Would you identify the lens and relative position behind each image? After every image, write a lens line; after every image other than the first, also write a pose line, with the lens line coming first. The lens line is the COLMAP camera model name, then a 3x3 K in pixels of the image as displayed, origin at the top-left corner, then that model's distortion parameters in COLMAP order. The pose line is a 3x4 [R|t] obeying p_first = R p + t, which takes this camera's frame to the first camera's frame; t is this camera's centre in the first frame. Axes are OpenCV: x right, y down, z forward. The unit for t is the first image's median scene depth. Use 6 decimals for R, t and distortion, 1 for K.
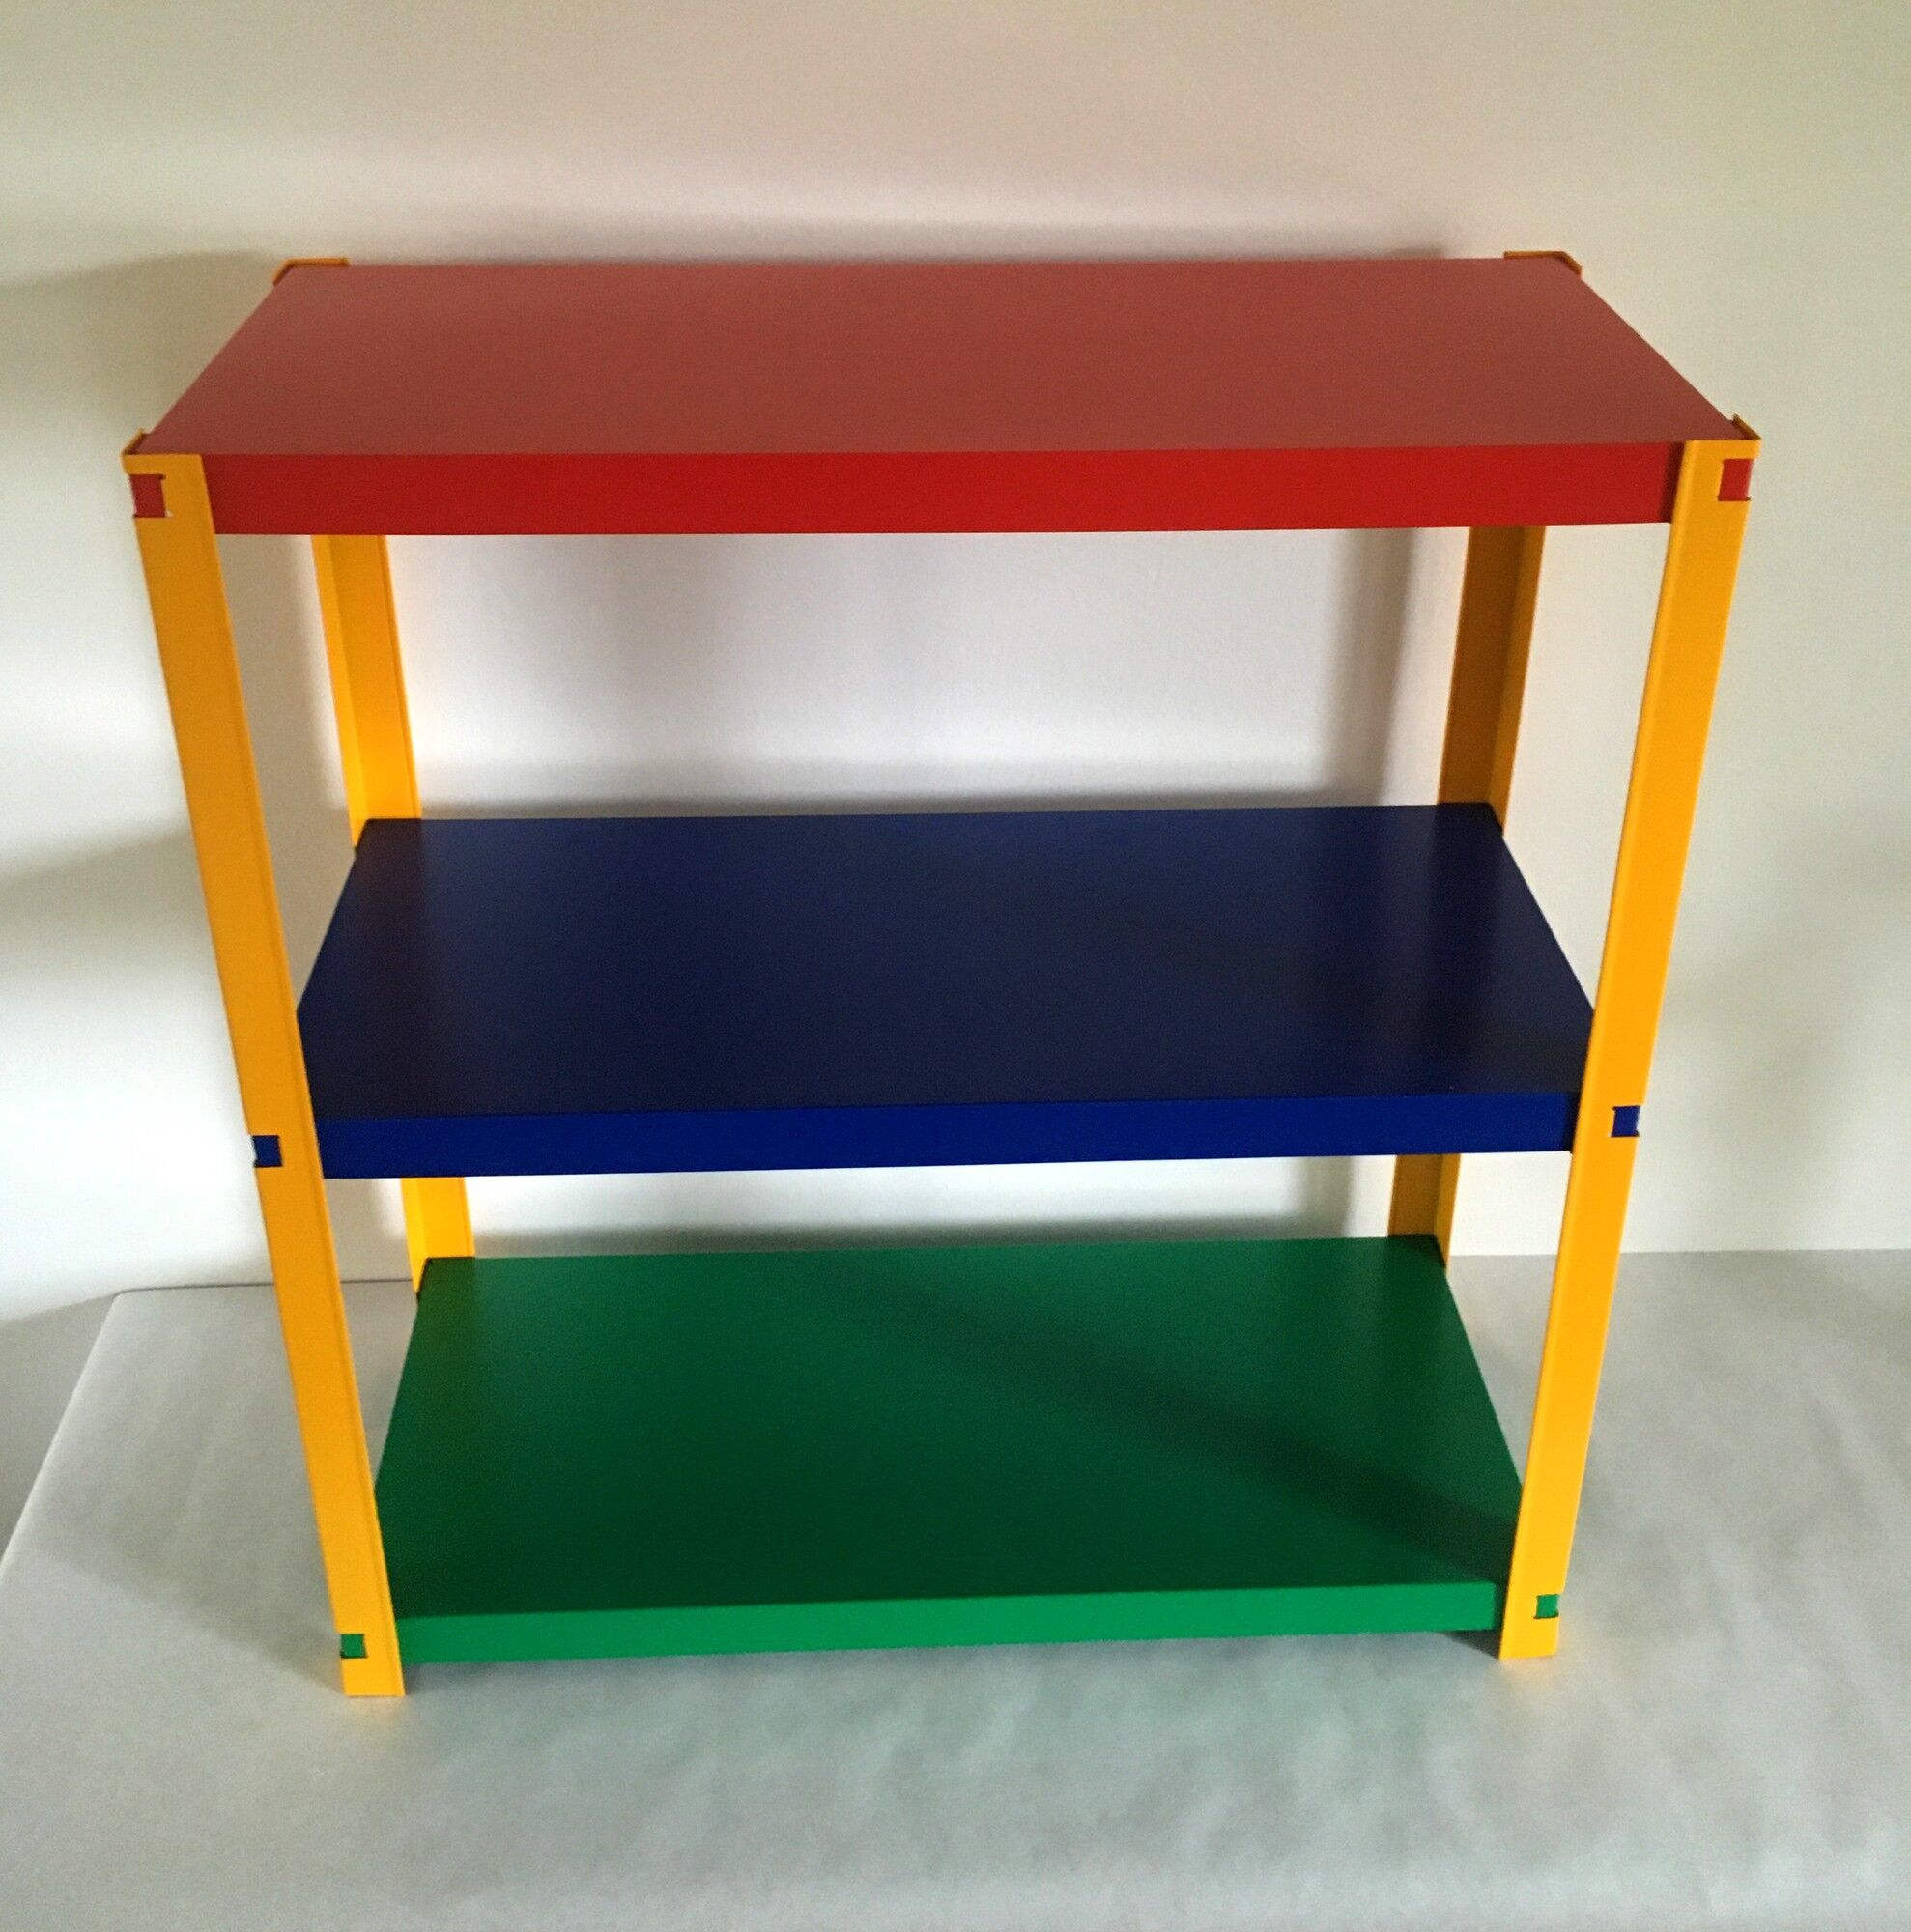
lens RADIAL K [[2183.1, 0, 957.2], [0, 2183.1, 714.9], [0, 0, 1]] dist [0.018680, -0.020218]
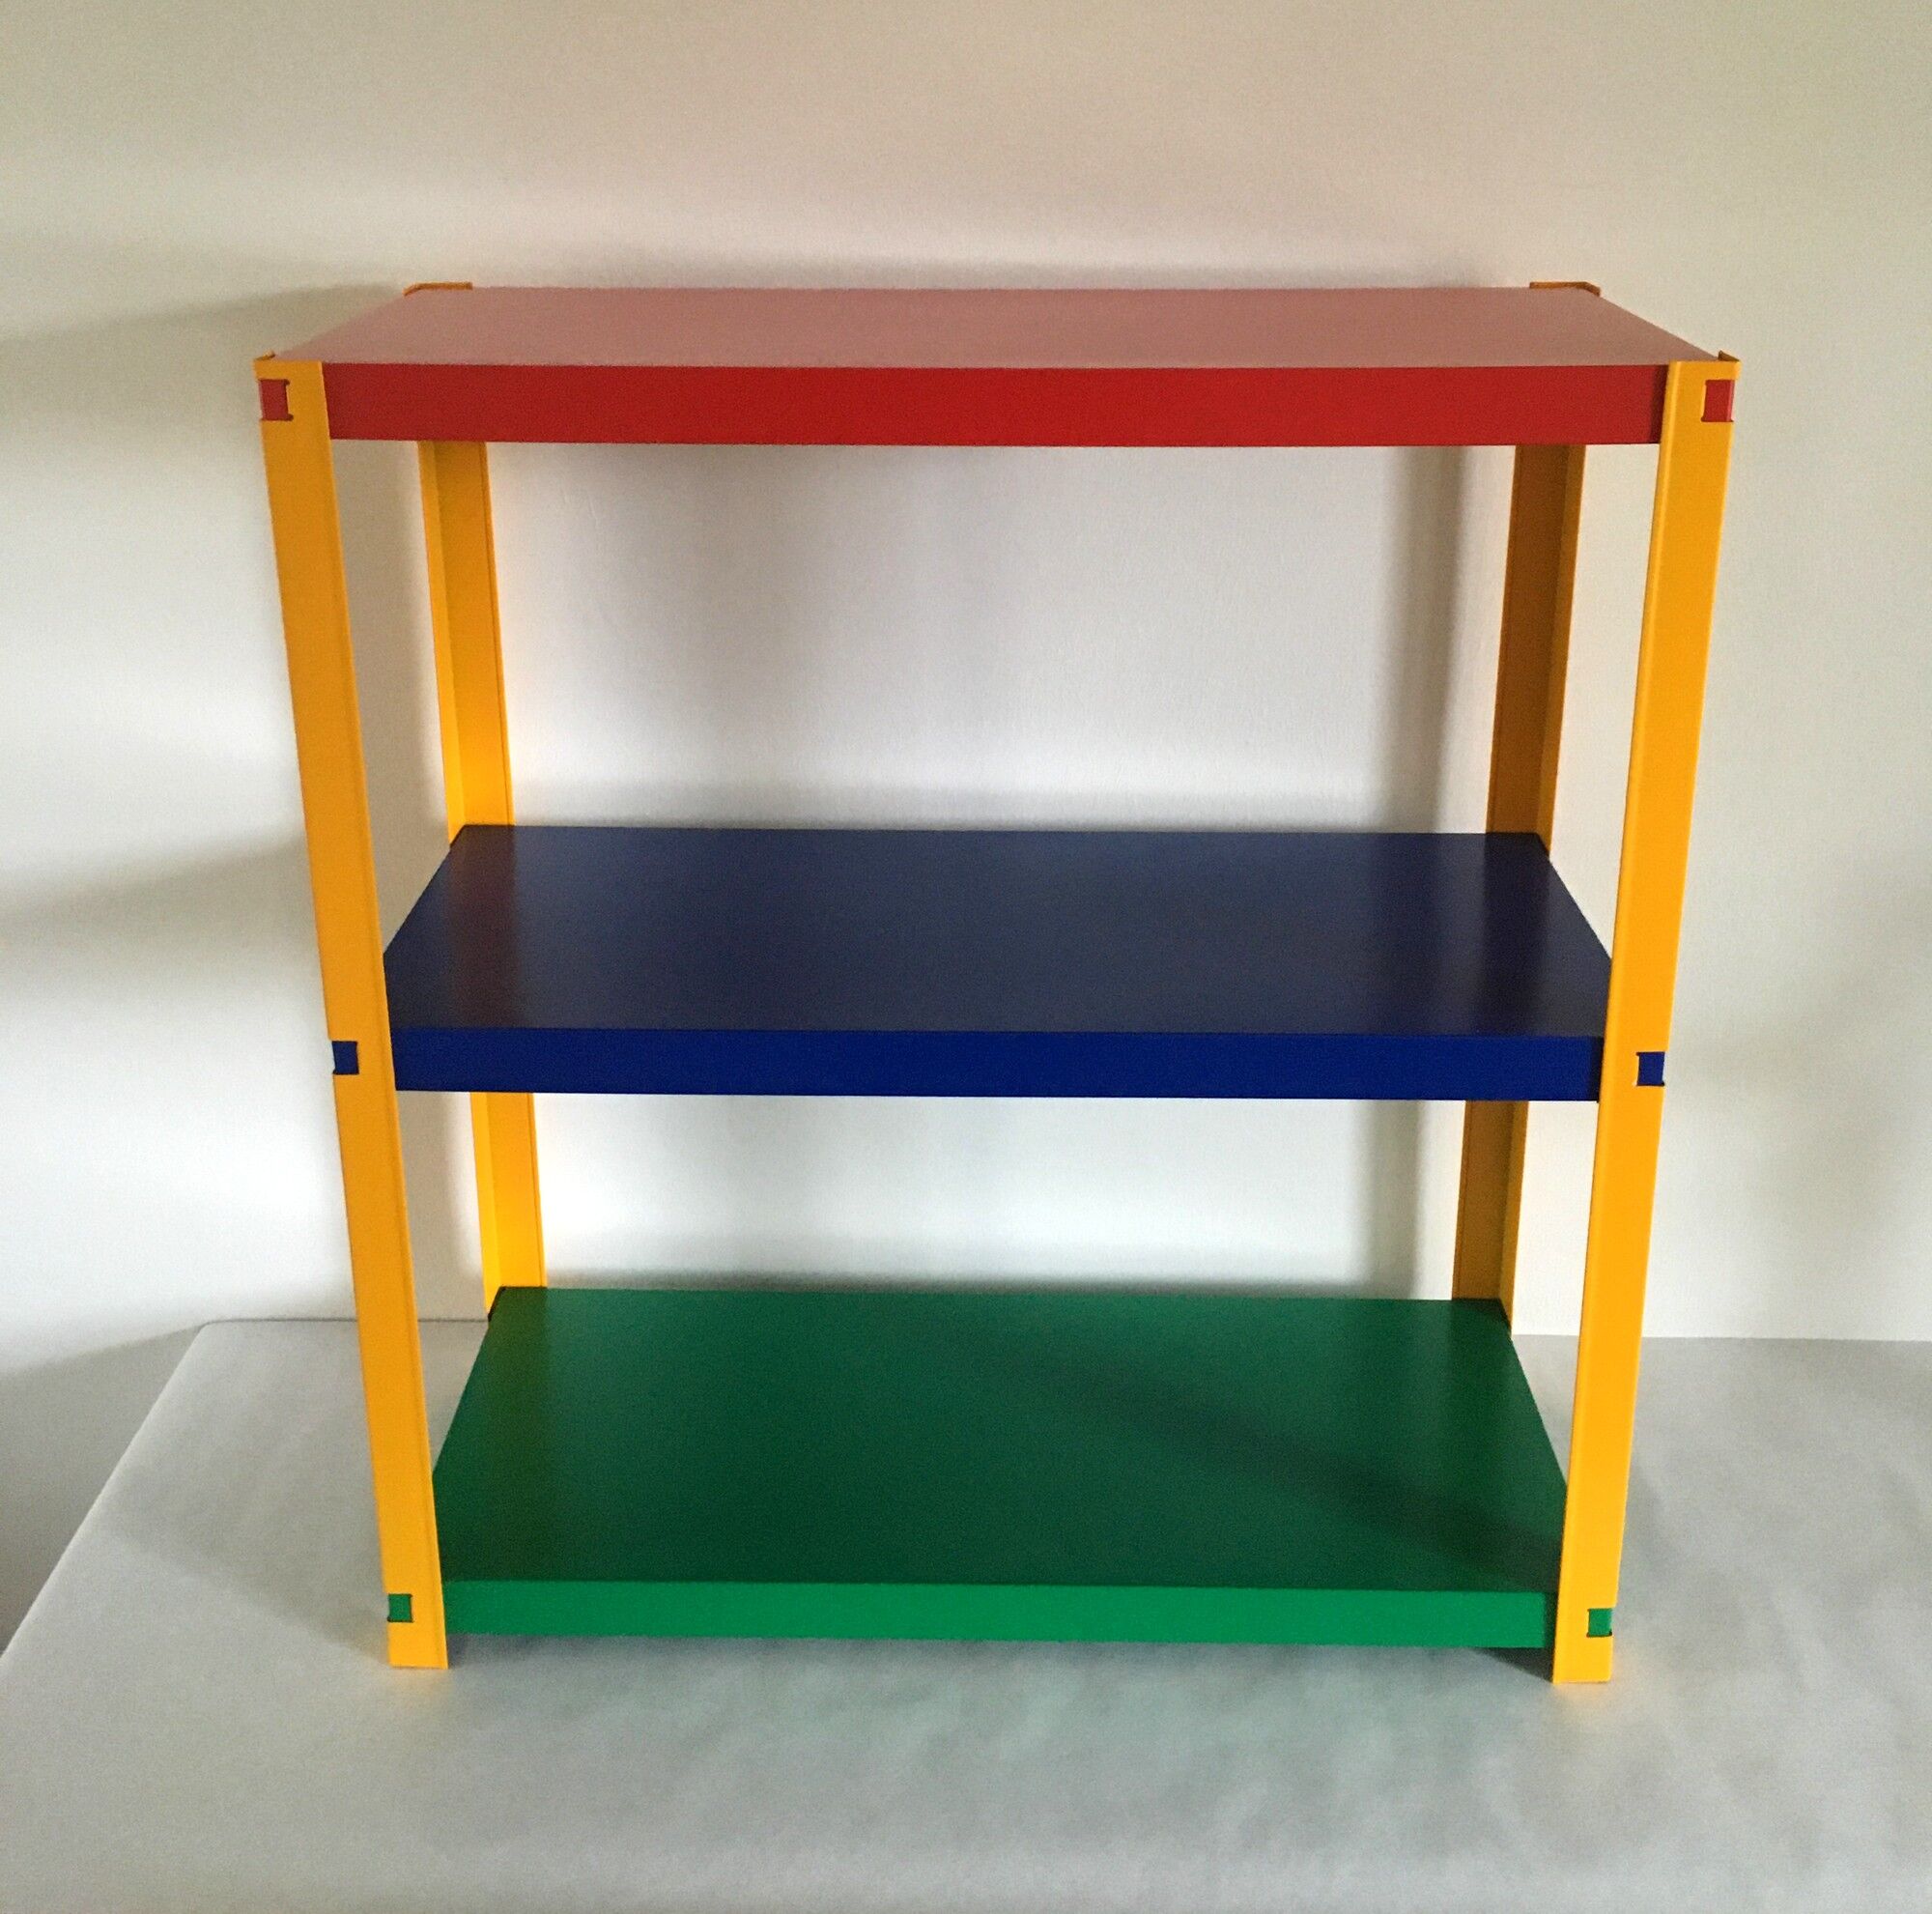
lens RADIAL K [[2183.1, 0, 966.3], [0, 2183.1, 721.7], [0, 0, 1]] dist [0.018680, -0.020218]
pose [[0.997982, 0.015045, -0.061691, 0.042192], [-0.024075, 0.988640, -0.148360, 0.165404], [0.058758, 0.149546, 0.987007, -0.046098]]
